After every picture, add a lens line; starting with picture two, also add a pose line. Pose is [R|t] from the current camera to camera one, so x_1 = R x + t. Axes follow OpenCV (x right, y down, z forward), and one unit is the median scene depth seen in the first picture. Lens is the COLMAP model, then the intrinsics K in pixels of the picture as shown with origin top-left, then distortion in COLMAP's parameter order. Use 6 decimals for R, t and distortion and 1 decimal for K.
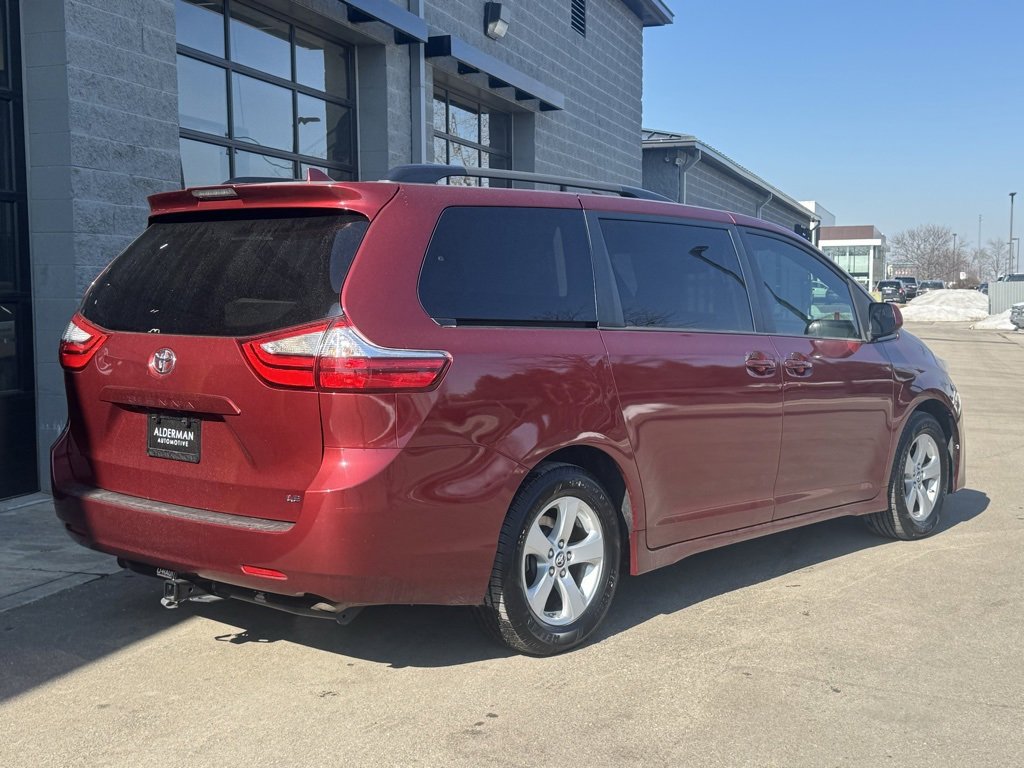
lens RADIAL K [[1262.6, 0, 512.0], [0, 1262.6, 384.0], [0, 0, 1]] dist [0.101874, -0.072337]
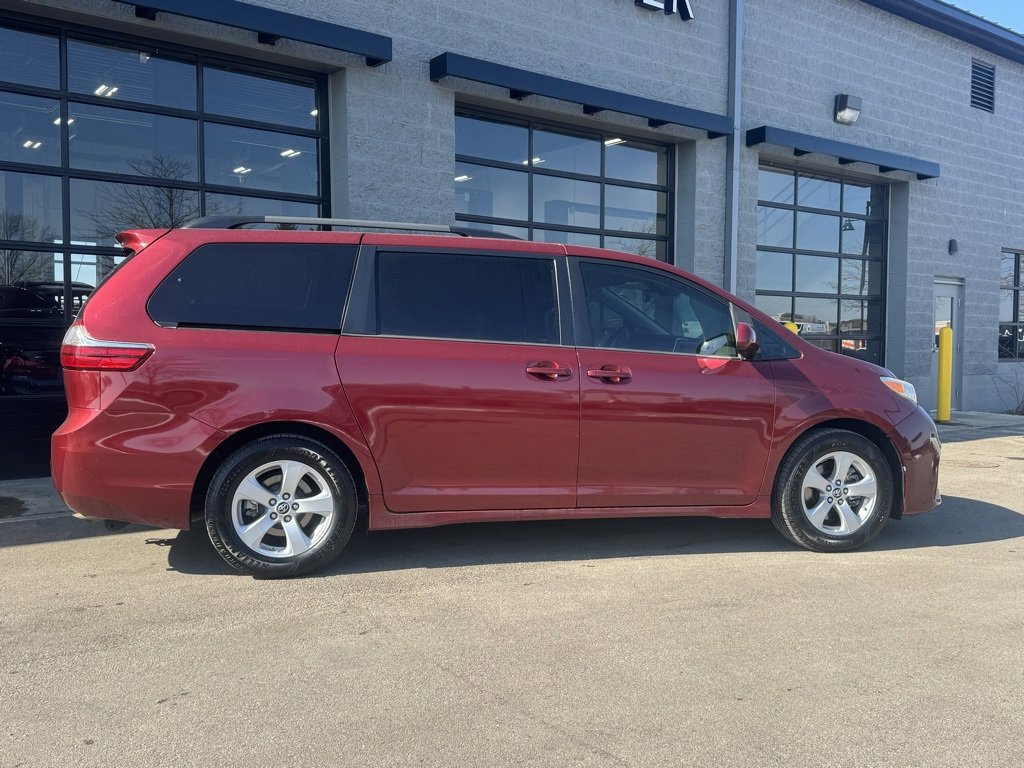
lens RADIAL K [[941.1, 0, 540.6], [0, 941.1, 382.6], [0, 0, 1]] dist [0.178122, -0.375604]
pose [[0.828461, 0.025850, -0.559449, 0.748055], [-0.046801, 0.998636, -0.023163, 0.017560], [0.558087, 0.045373, 0.828541, 0.295611]]
